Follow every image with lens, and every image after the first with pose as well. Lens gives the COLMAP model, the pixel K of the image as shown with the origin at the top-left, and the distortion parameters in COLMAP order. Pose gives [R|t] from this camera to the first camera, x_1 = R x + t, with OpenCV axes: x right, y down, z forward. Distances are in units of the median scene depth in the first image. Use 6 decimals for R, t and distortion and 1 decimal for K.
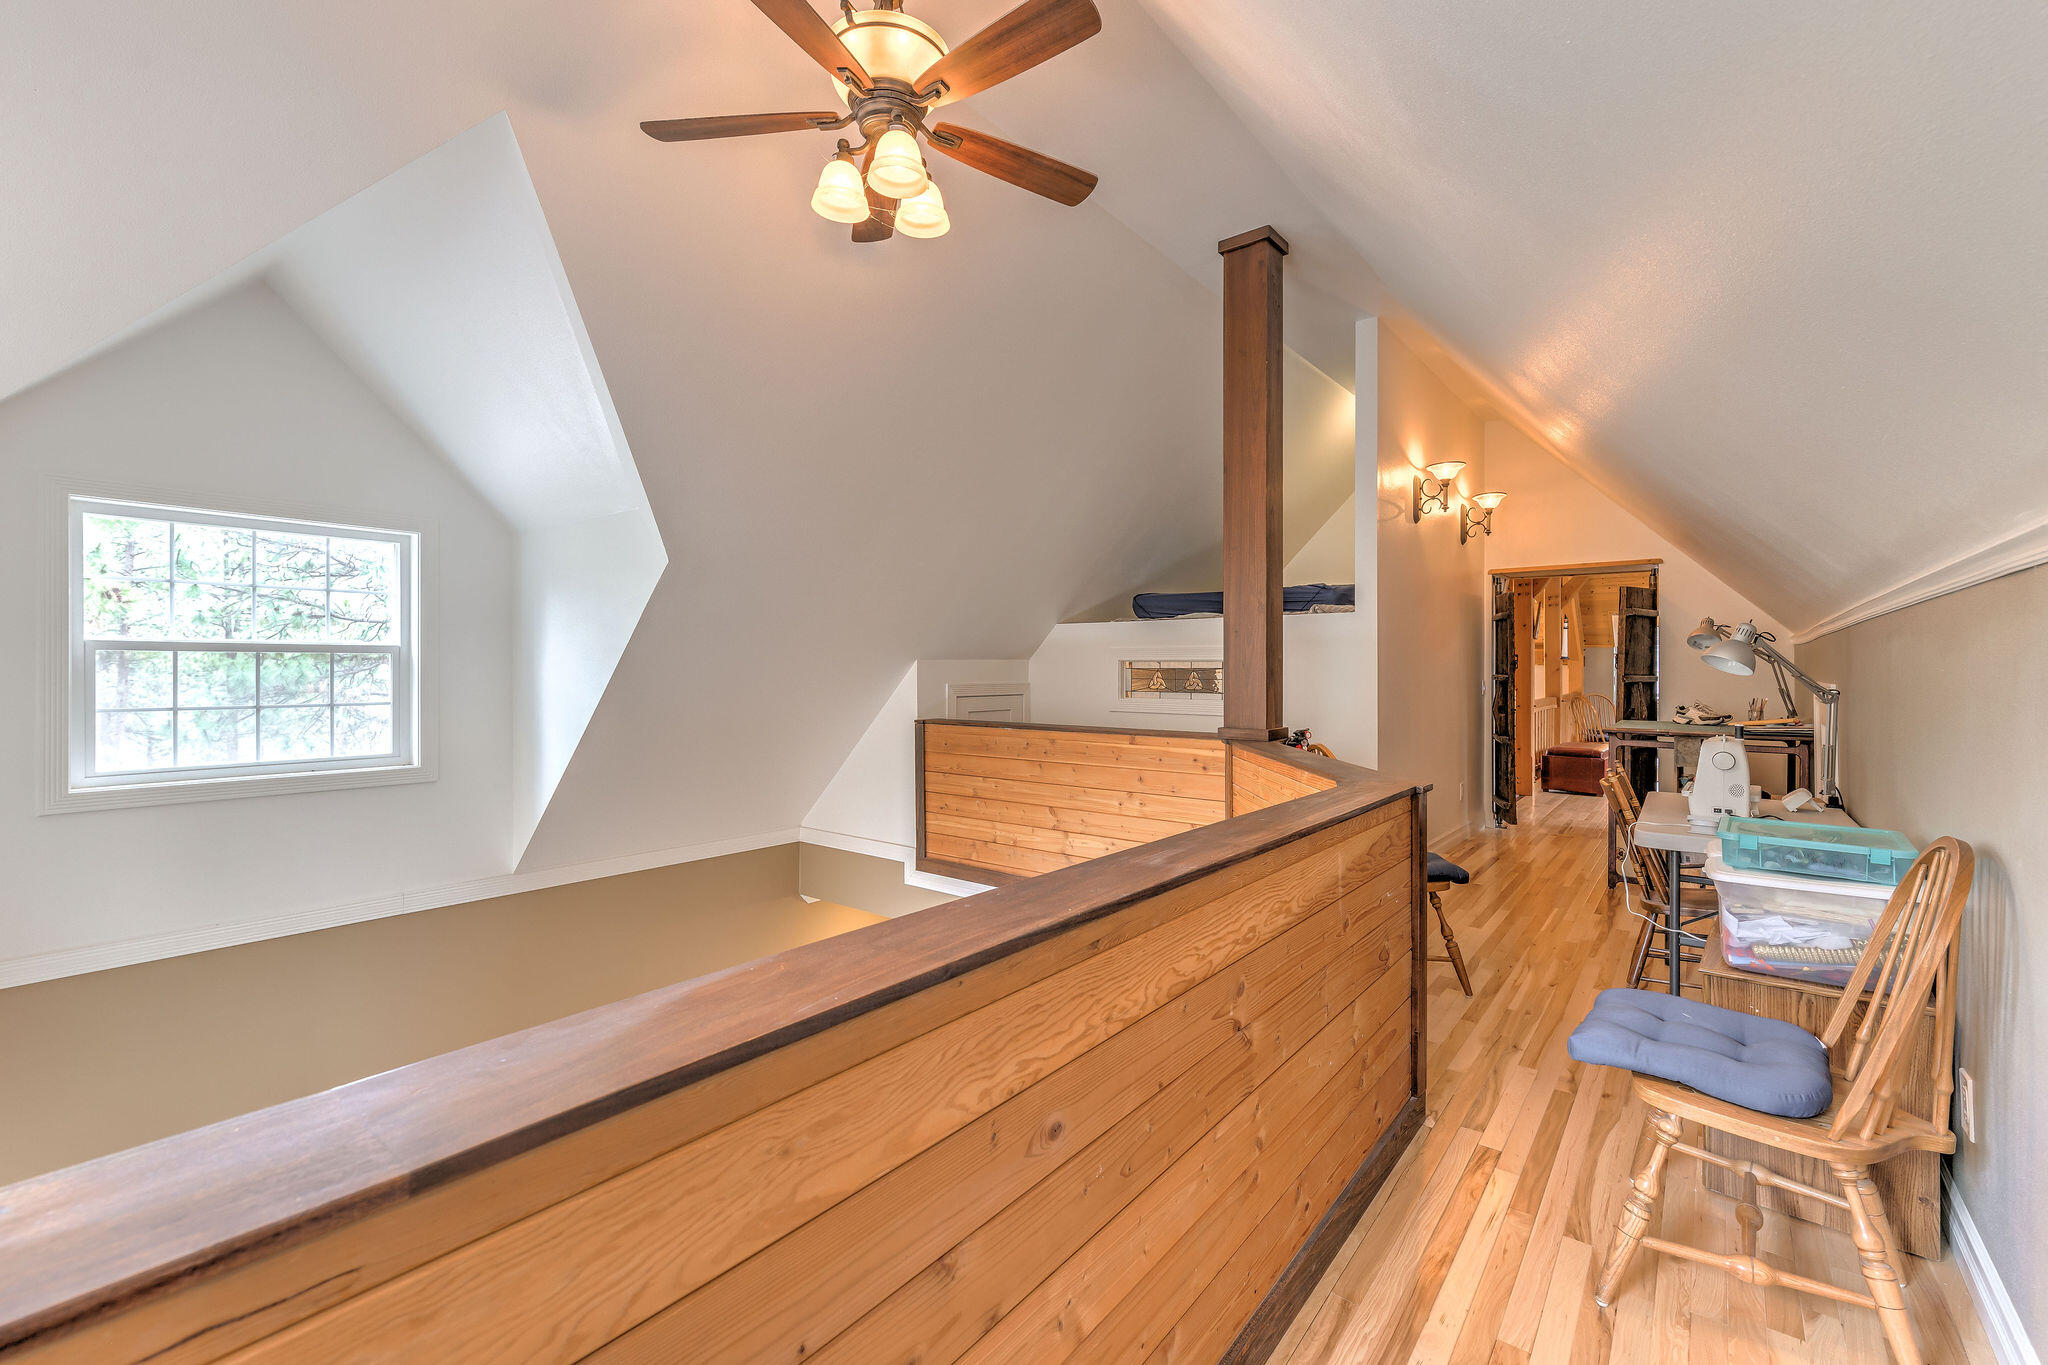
lens RADIAL K [[884.6, 0, 1016.2], [0, 884.6, 685.5], [0, 0, 1]] dist [-0.000737, -0.000508]
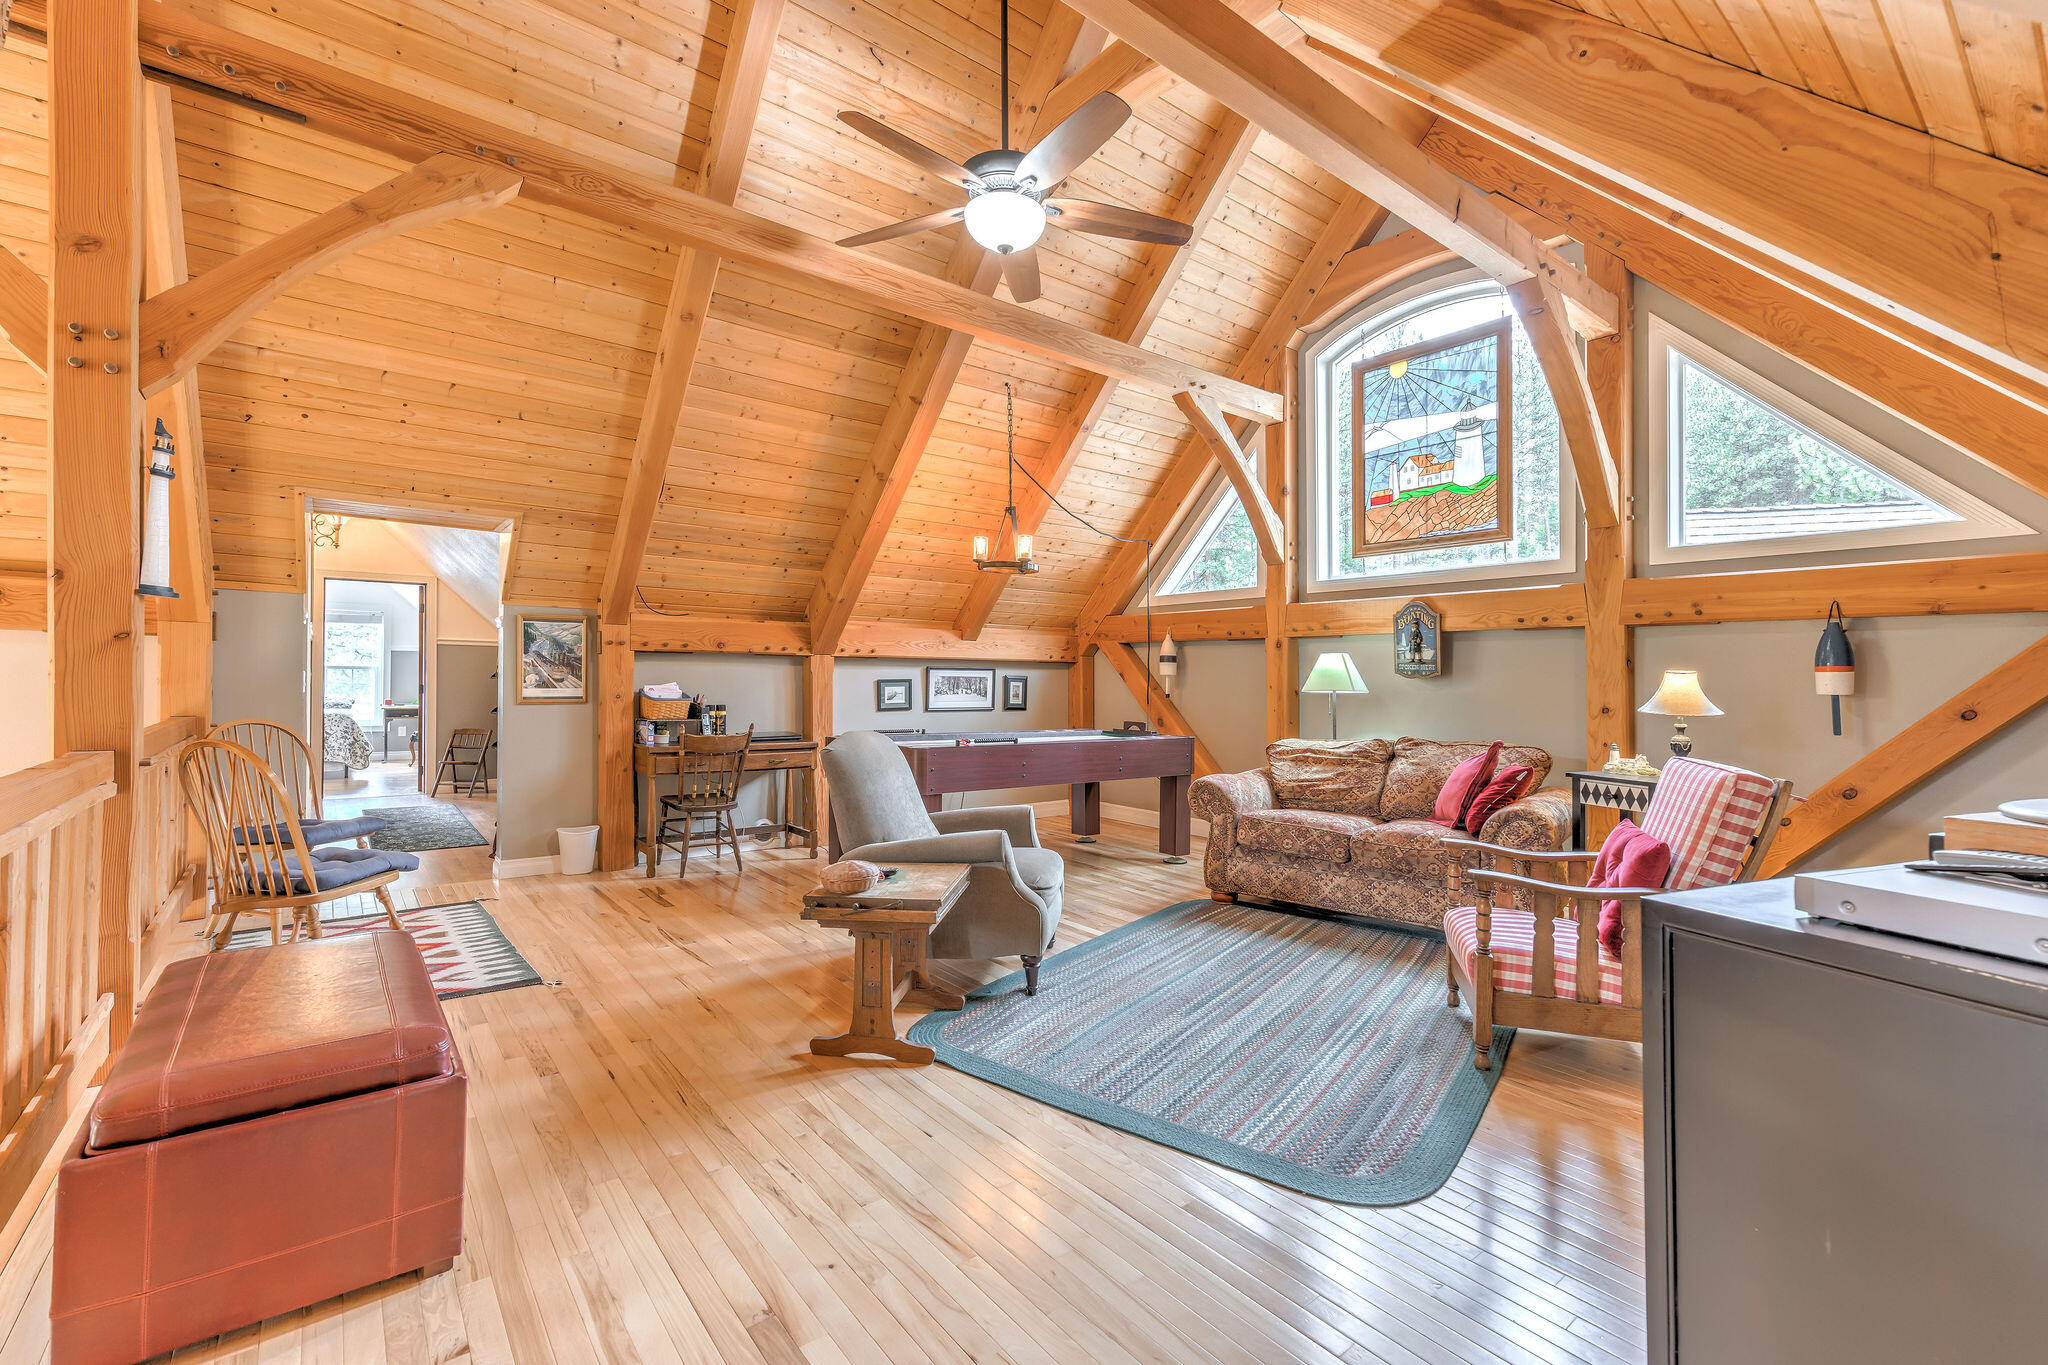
lens RADIAL K [[884.6, 0, 1038.7], [0, 884.6, 679.6], [0, 0, 1]] dist [-0.000737, -0.000508]
pose [[0.221487, 0.000093, 0.975163, 0.377032], [0.002298, 0.999997, -0.000617, -0.004810], [-0.975161, 0.002378, 0.221486, 0.611296]]
